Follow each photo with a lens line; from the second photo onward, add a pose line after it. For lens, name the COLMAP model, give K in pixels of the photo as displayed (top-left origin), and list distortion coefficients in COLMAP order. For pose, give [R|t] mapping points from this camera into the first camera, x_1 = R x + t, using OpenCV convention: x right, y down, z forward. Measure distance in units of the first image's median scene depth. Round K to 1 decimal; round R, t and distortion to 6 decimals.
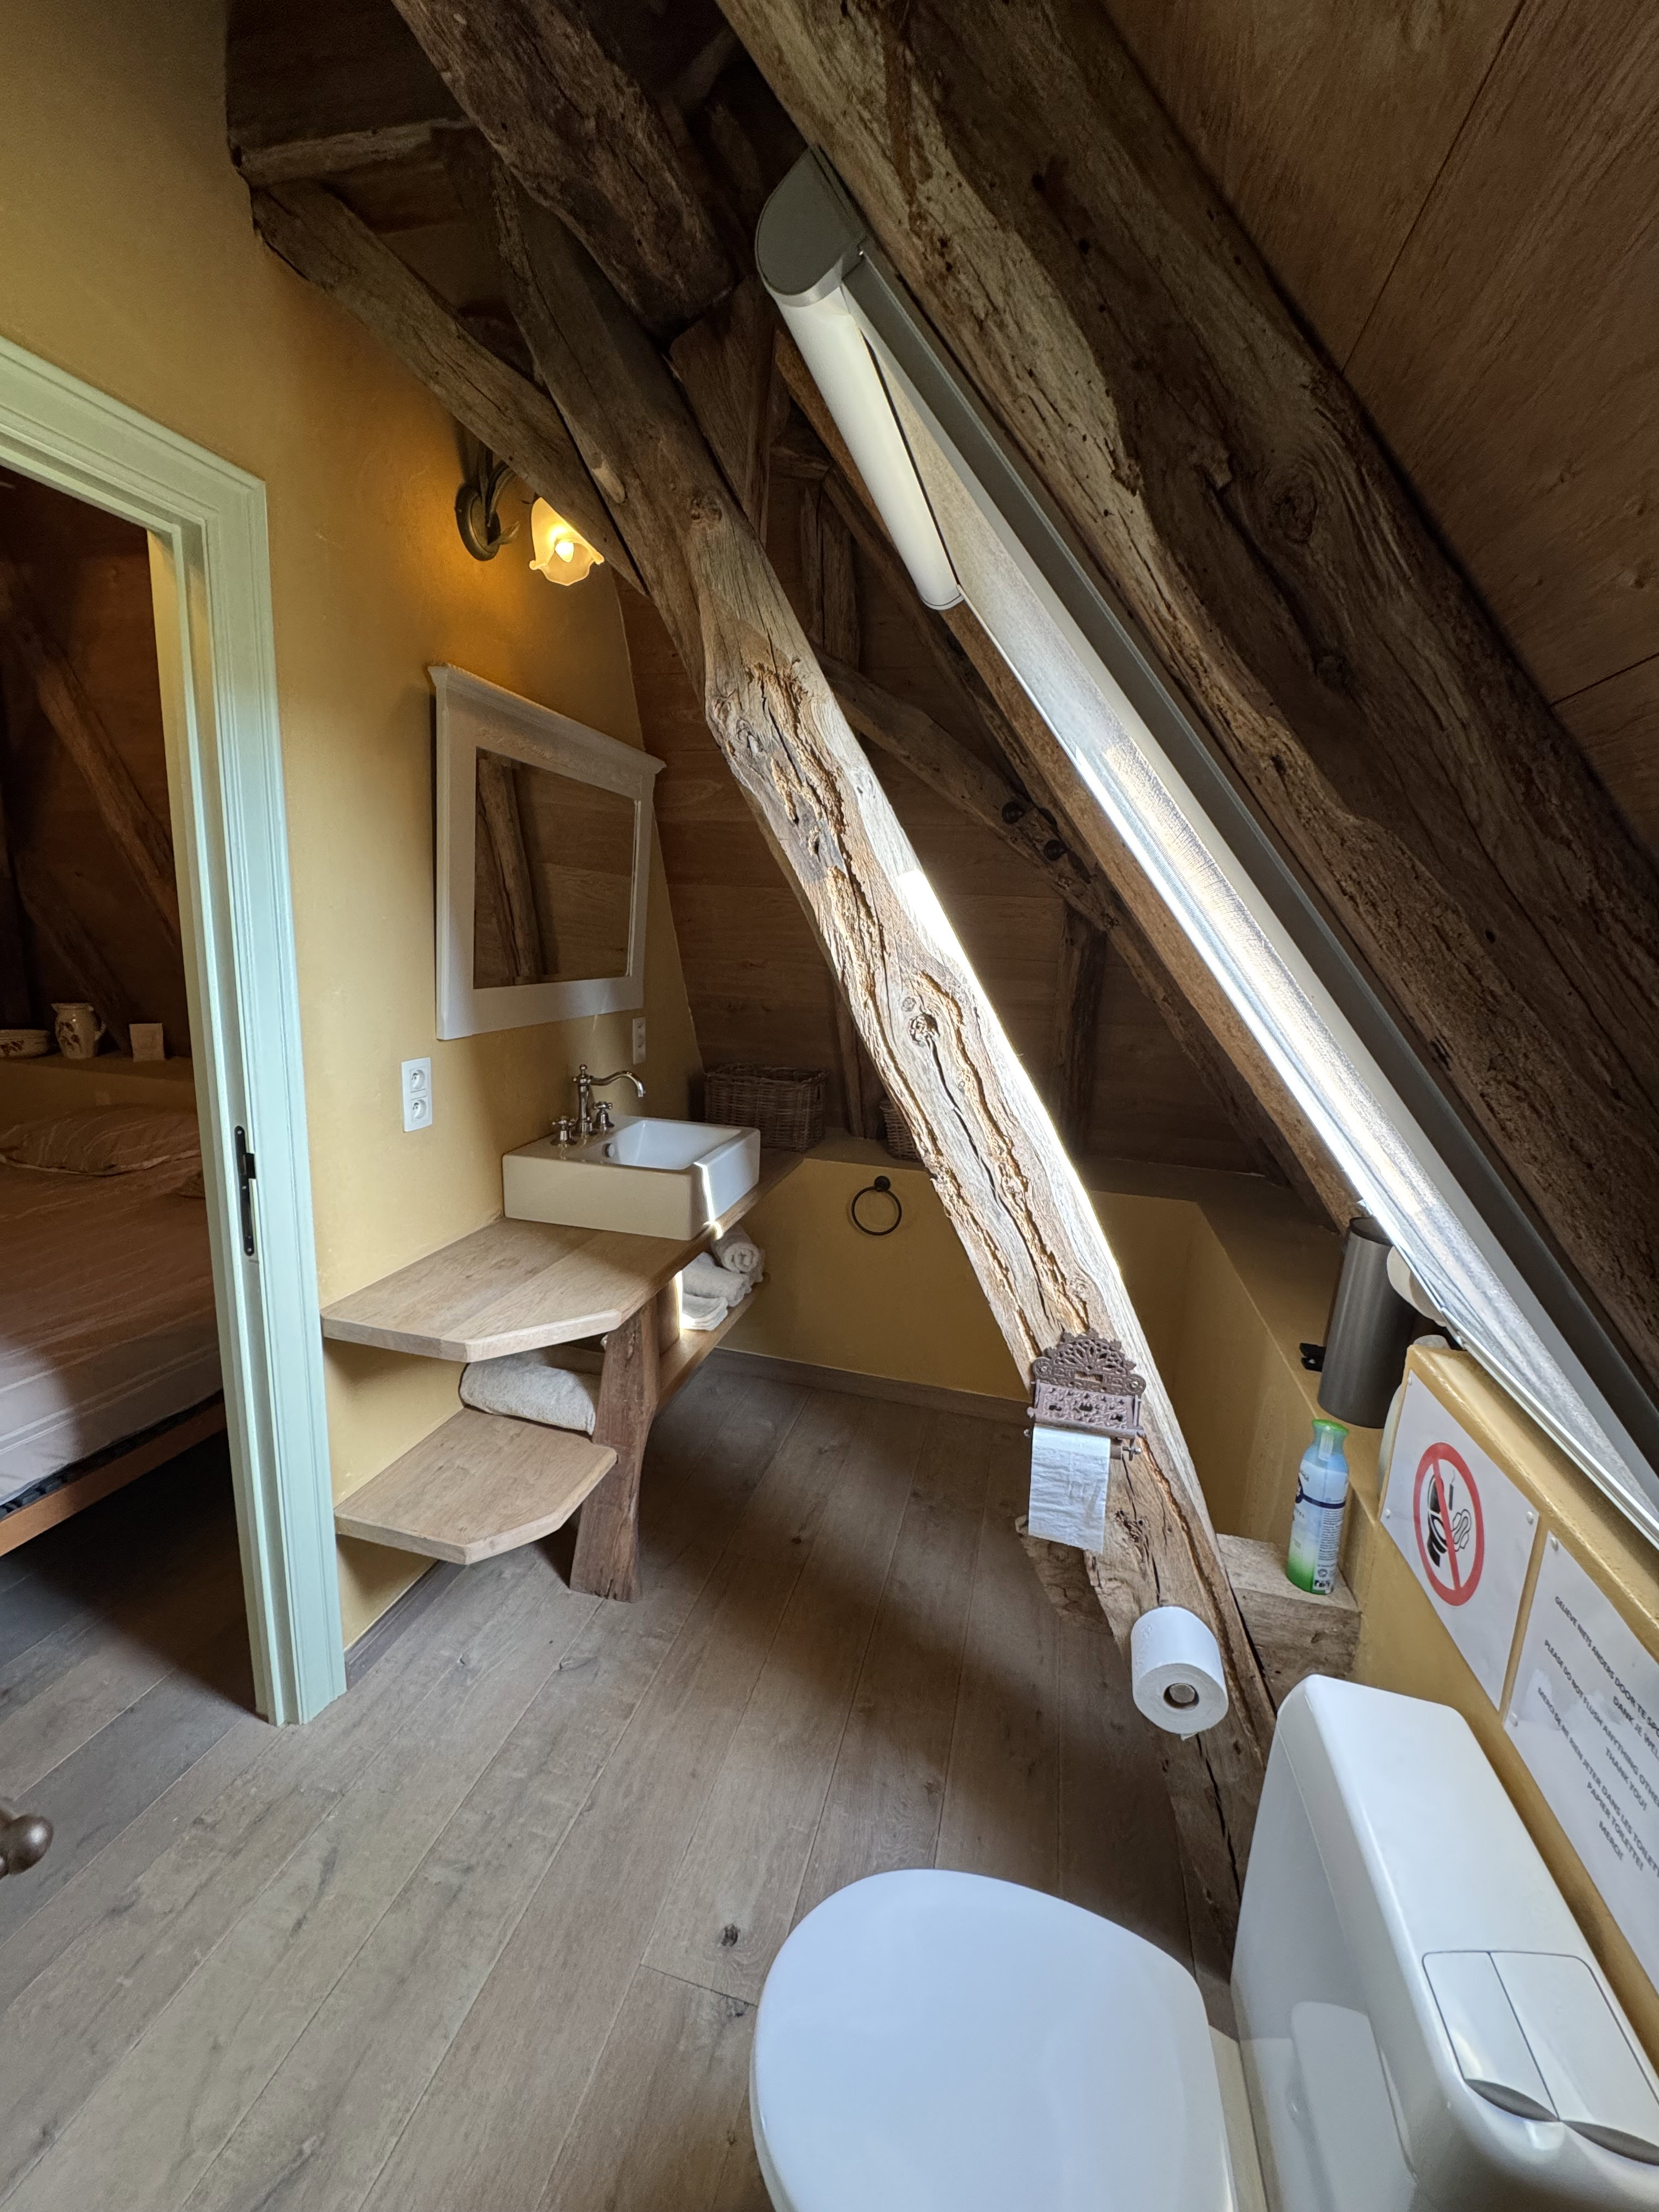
lens RADIAL K [[877.6, 0, 832.1], [0, 877.6, 1109.4], [0, 0, 1]] dist [-0.001671, 0.000361]
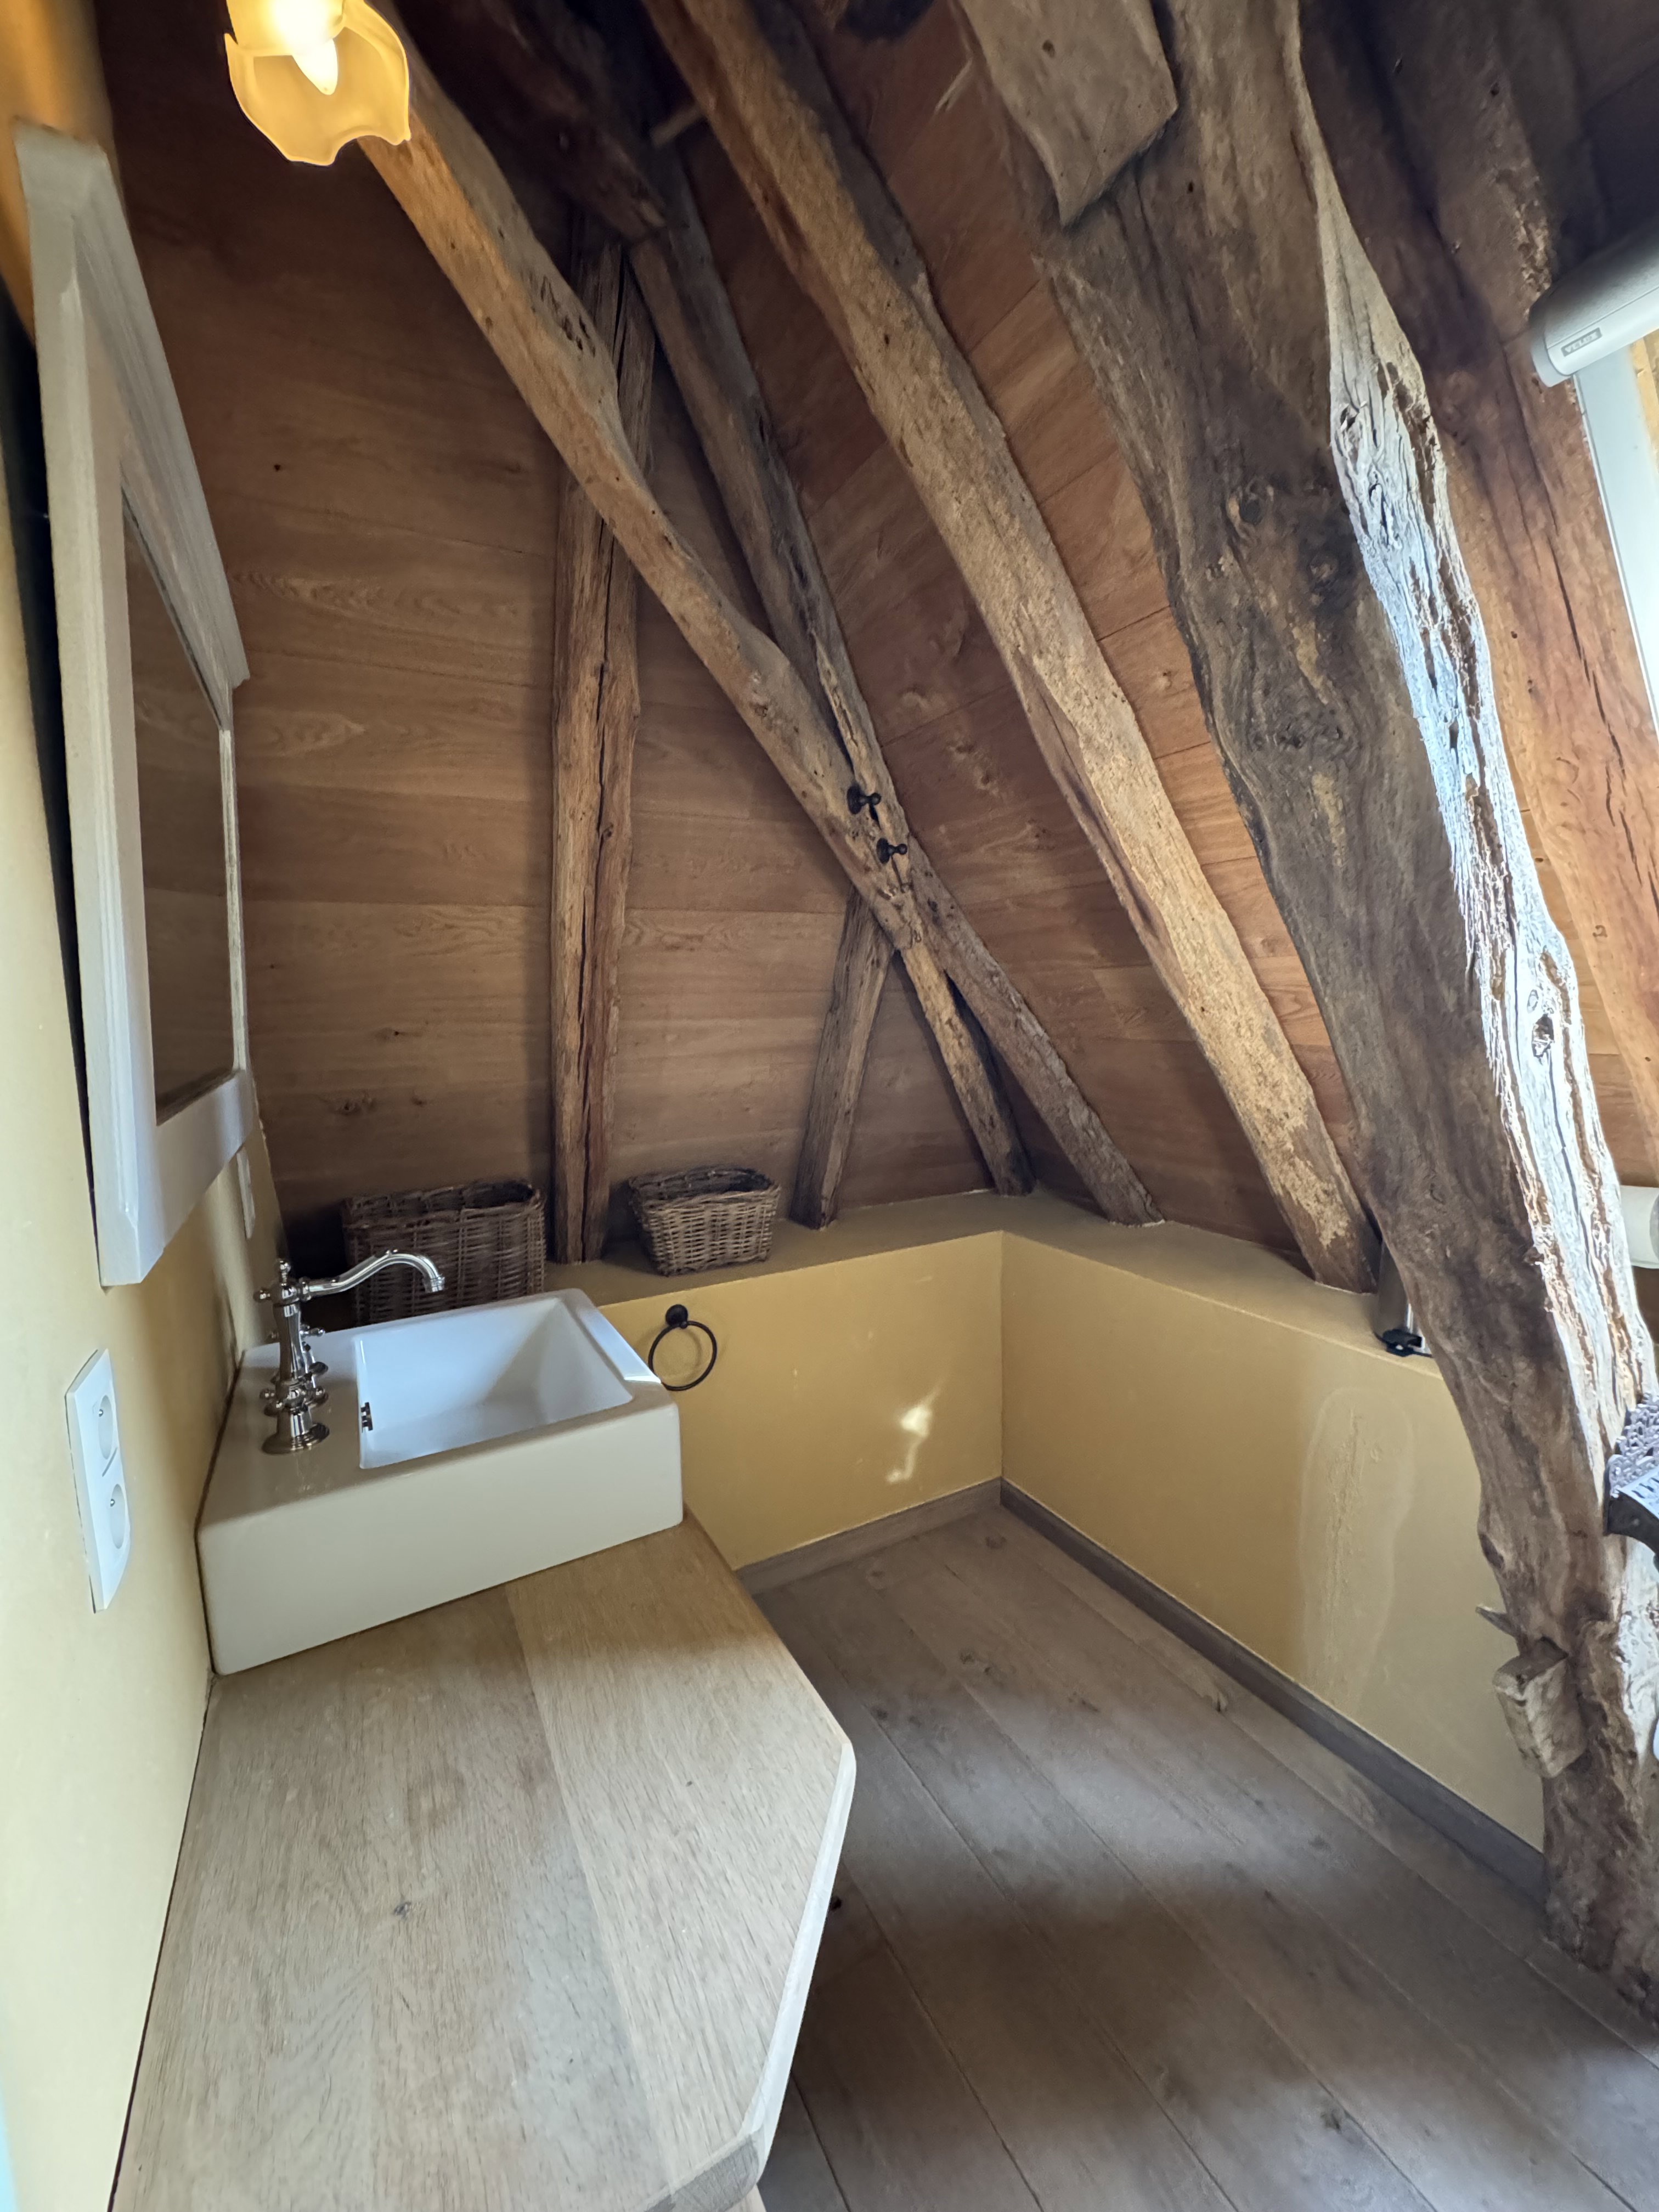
lens RADIAL K [[877.6, 0, 832.1], [0, 877.6, 1109.4], [0, 0, 1]] dist [-0.001671, 0.000361]
pose [[0.729152, -0.153406, 0.666936, -0.461208], [0.196135, 0.980514, 0.011103, -0.095839], [-0.655644, 0.122713, 0.745032, 0.561629]]
